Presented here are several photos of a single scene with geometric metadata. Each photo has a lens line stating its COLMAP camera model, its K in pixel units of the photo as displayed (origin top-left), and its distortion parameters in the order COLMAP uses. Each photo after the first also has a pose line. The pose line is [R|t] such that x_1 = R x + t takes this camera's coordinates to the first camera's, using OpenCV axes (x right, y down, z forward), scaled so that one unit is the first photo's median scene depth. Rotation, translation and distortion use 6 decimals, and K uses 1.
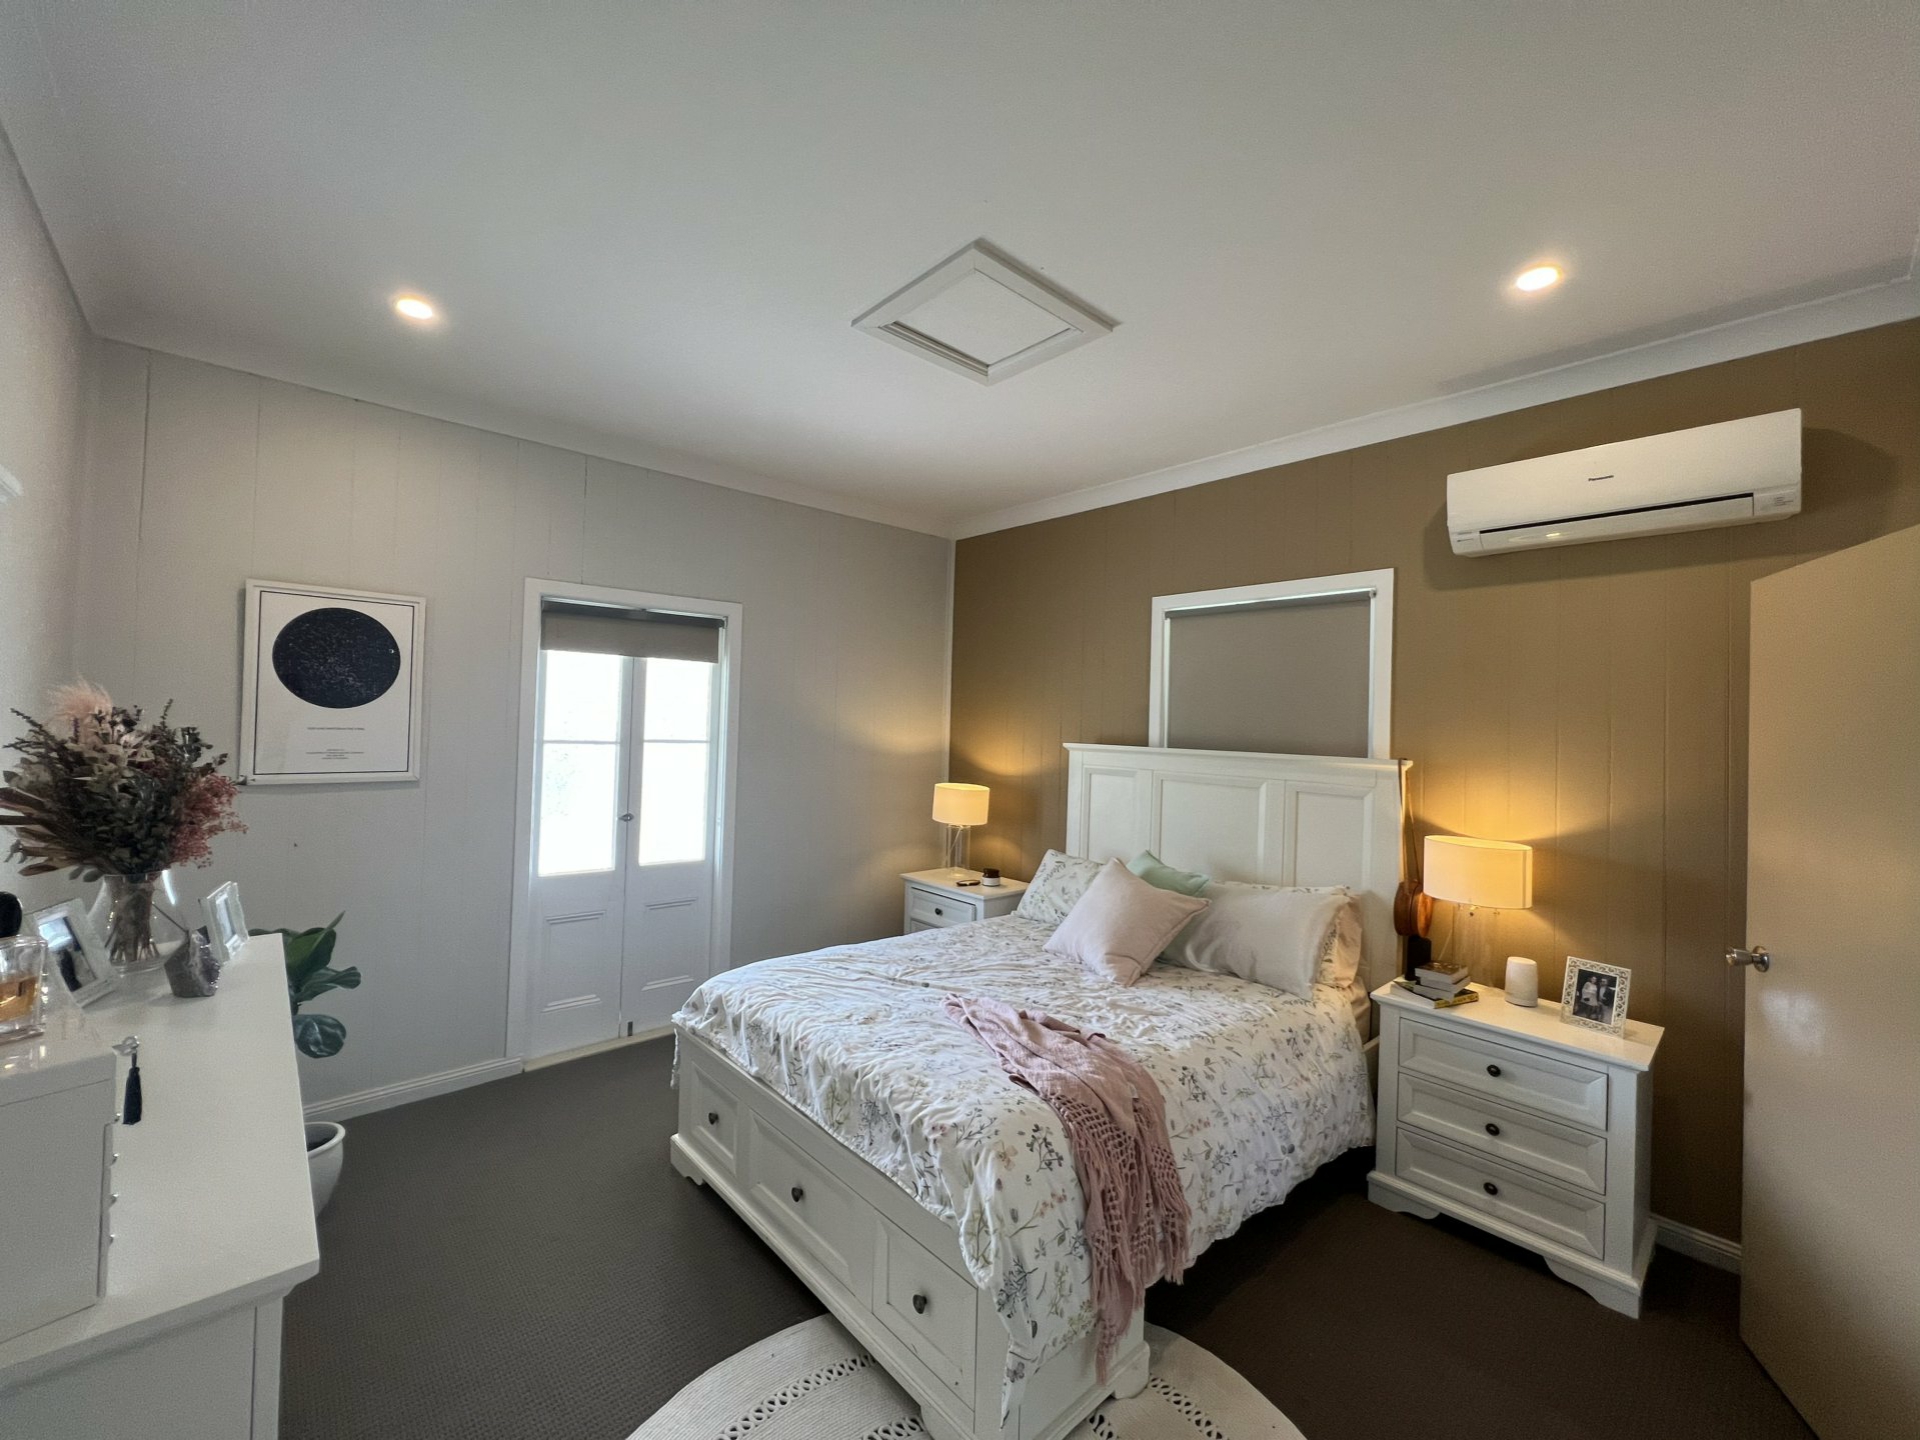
lens RADIAL K [[772.8, 0, 944.7], [0, 772.8, 718.9], [0, 0, 1]] dist [-0.001059, 0.000233]
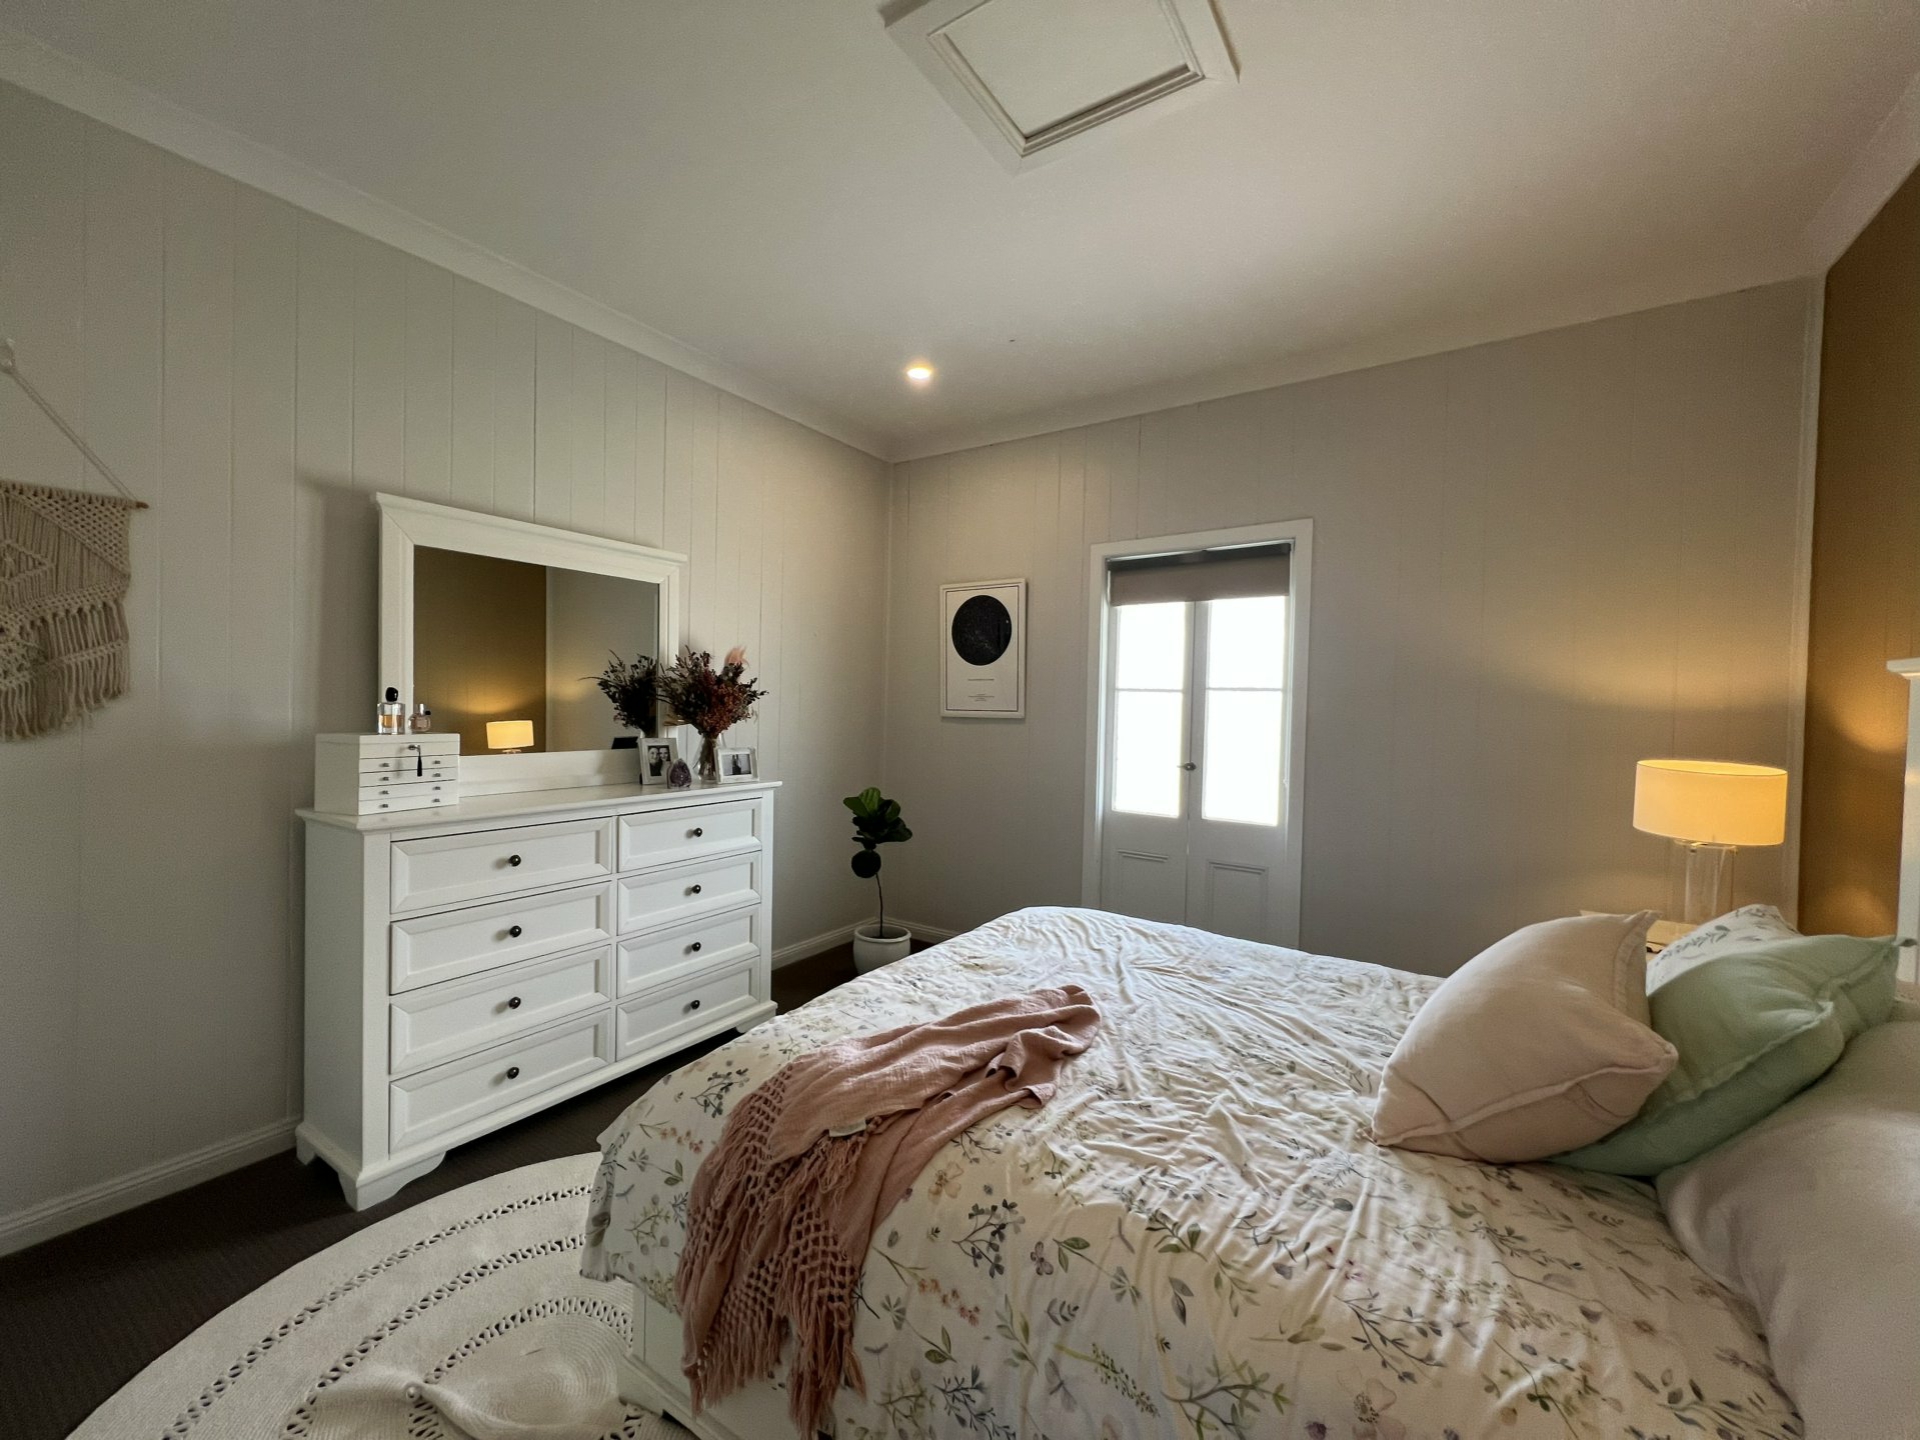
lens RADIAL K [[772.8, 0, 959.7], [0, 772.8, 715.8], [0, 0, 1]] dist [-0.001059, 0.000233]
pose [[0.251735, -0.004902, -0.967784, 0.589478], [-0.002042, 0.999982, -0.005596, 0.088001], [0.967794, 0.003385, 0.251720, 0.603972]]
